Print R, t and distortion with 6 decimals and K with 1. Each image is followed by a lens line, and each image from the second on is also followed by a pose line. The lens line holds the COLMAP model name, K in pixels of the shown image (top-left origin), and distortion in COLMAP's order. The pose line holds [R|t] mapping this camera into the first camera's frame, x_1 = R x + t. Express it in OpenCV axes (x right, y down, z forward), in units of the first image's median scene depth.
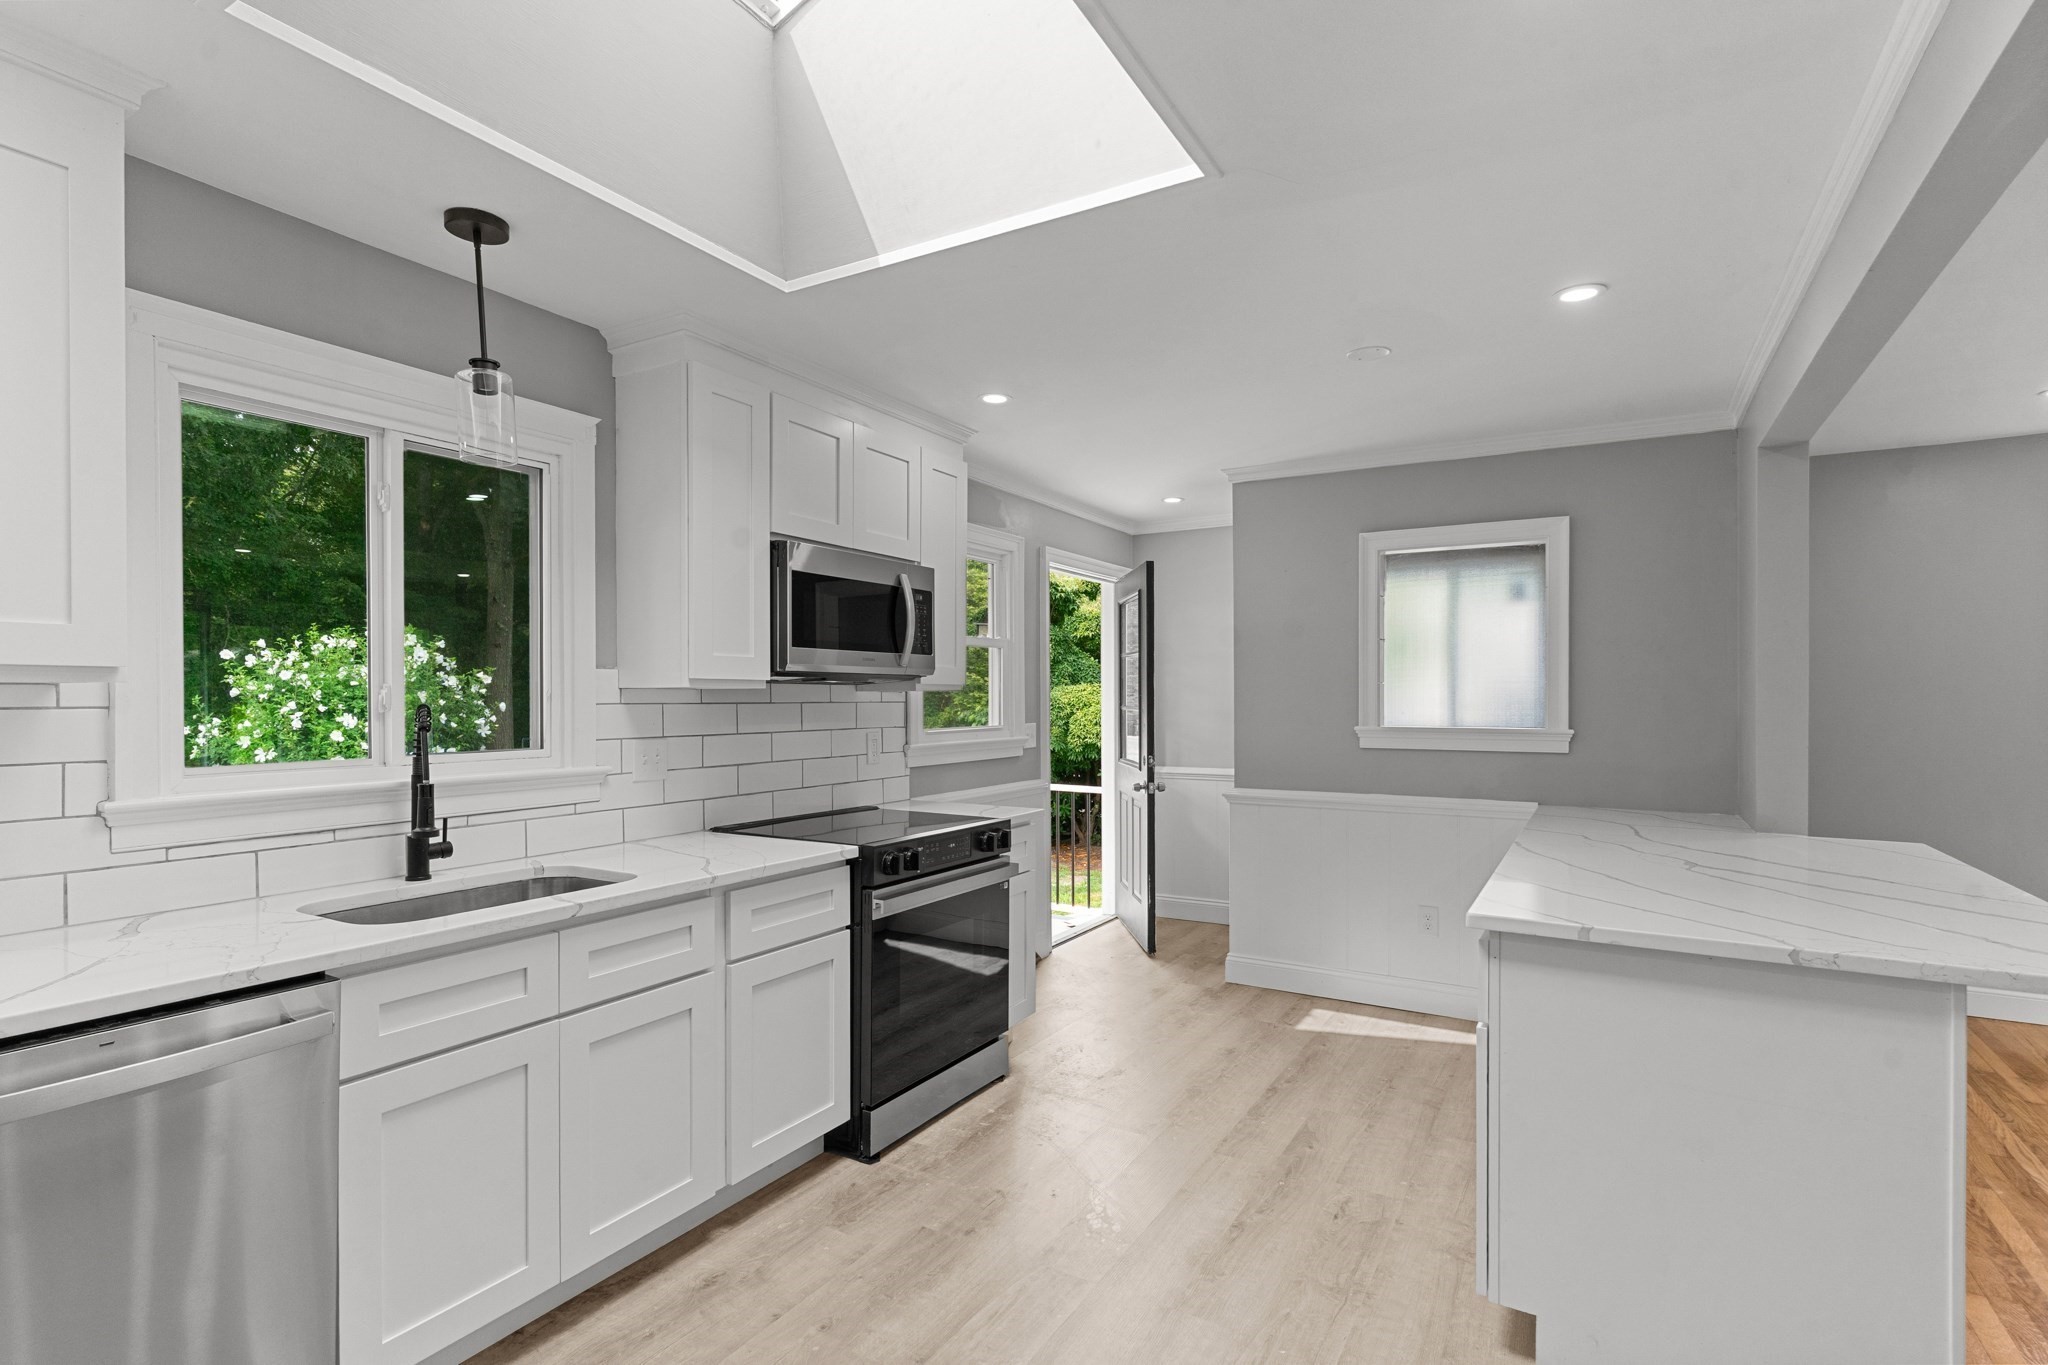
lens RADIAL K [[976.8, 0, 1027.5], [0, 976.8, 701.2], [0, 0, 1]] dist [0.002086, -0.000175]
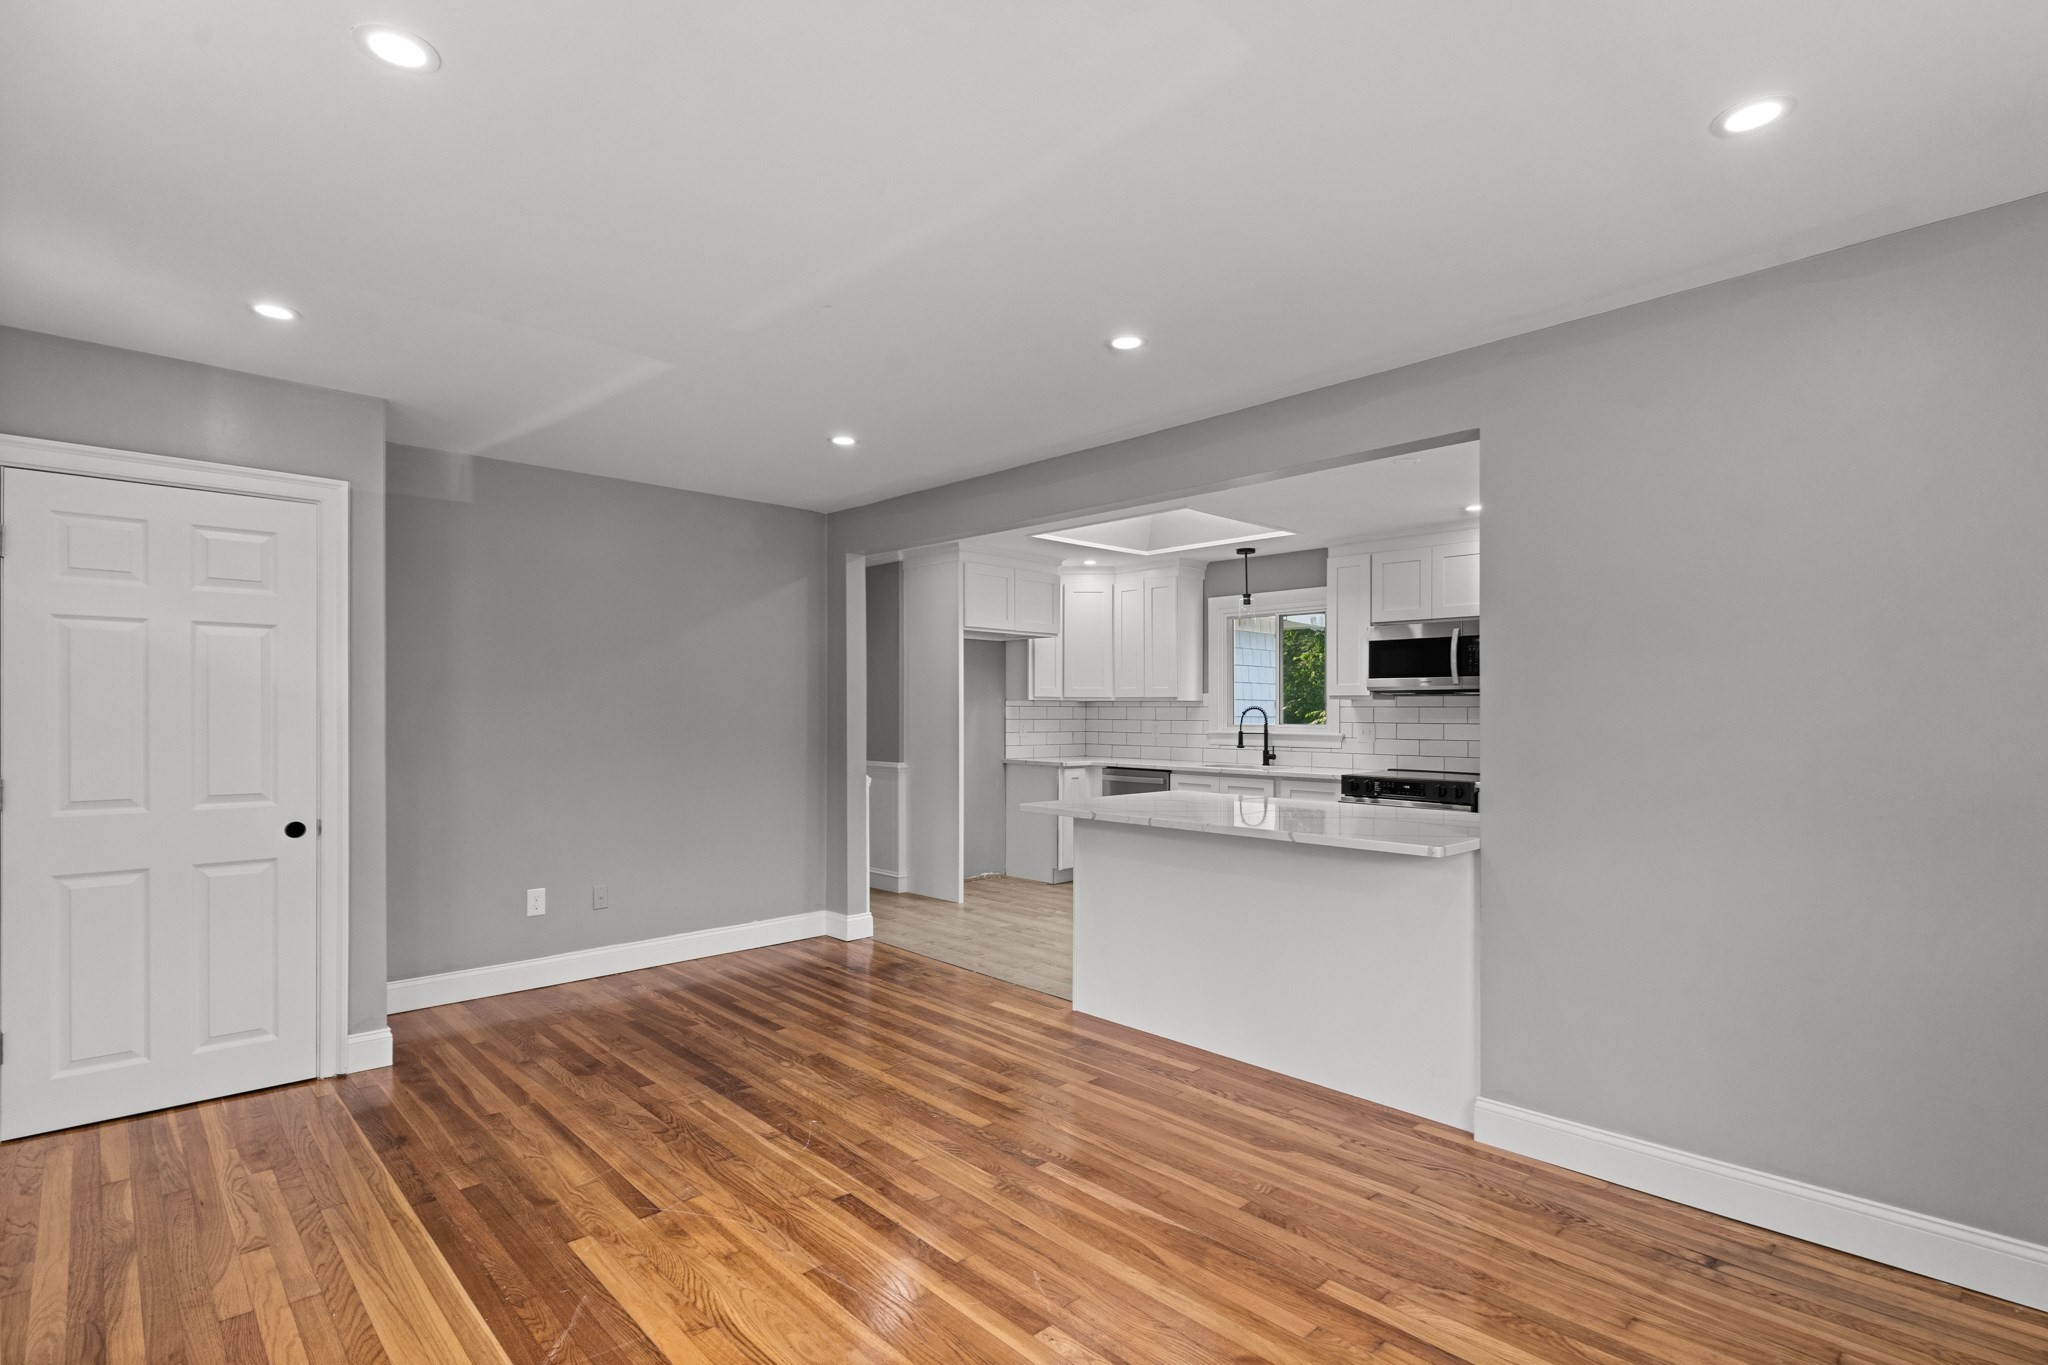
lens RADIAL K [[996.7, 0, 1028.4], [0, 996.7, 705.0], [0, 0, 1]] dist [0.001259, -0.000073]
pose [[-0.269106, -0.006017, -0.963092, 1.844077], [-0.007770, 0.999962, -0.004076, 0.012615], [0.963079, 0.006386, -0.269142, 0.826712]]
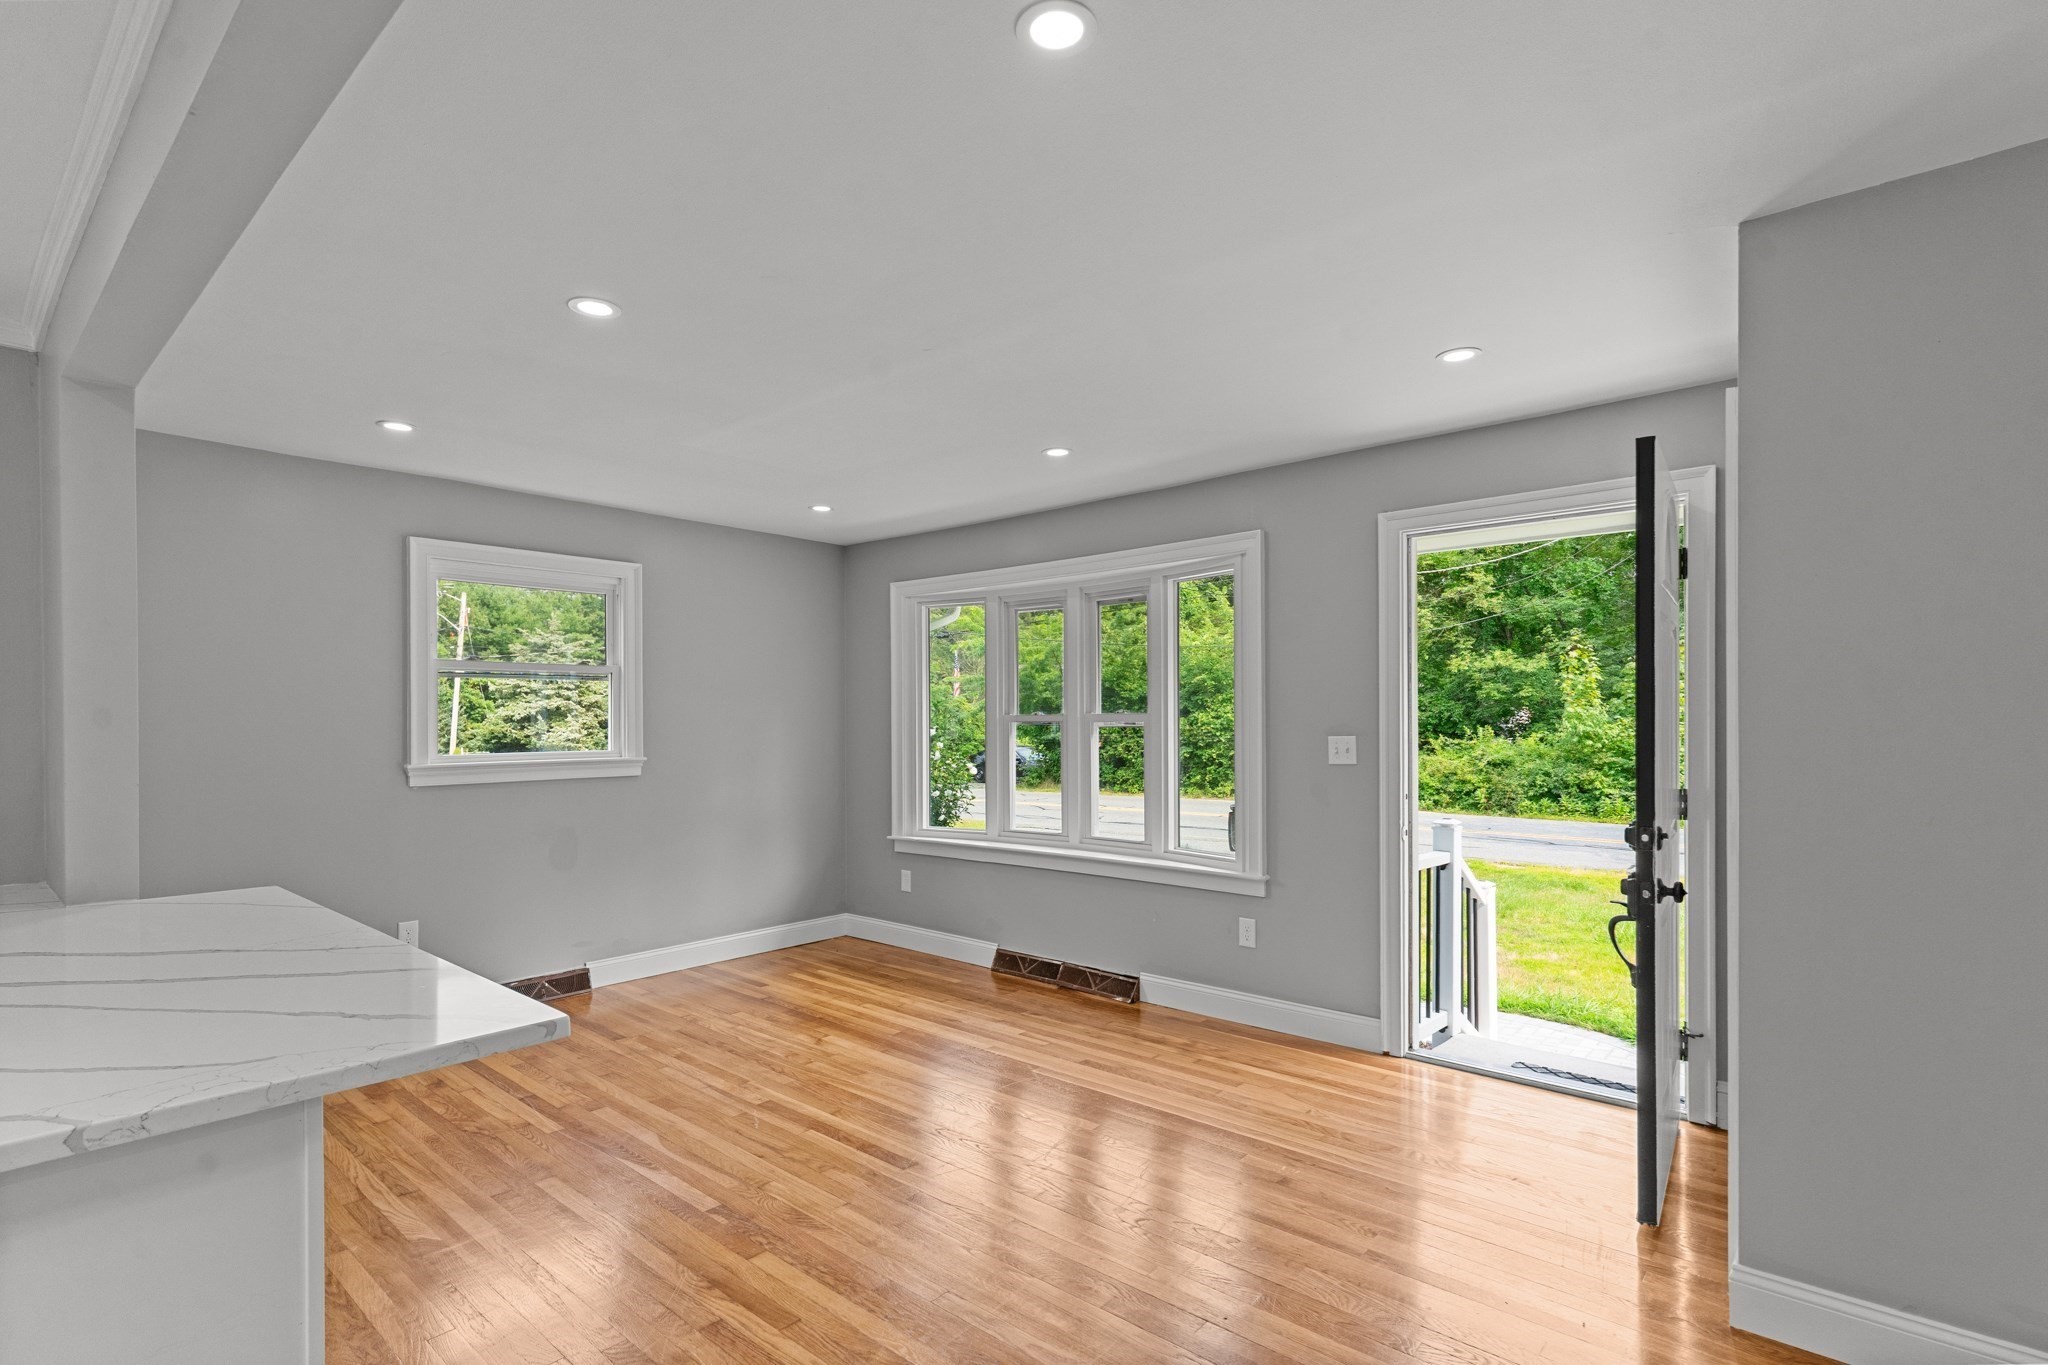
lens RADIAL K [[991.1, 0, 1000.2], [0, 991.1, 718.8], [0, 0, 1]] dist [0.012536, -0.000909]
pose [[0.201447, -0.000597, 0.979499, 0.154446], [0.010447, 0.999944, -0.001539, 0.003192], [-0.979444, 0.010543, 0.201442, 0.167529]]
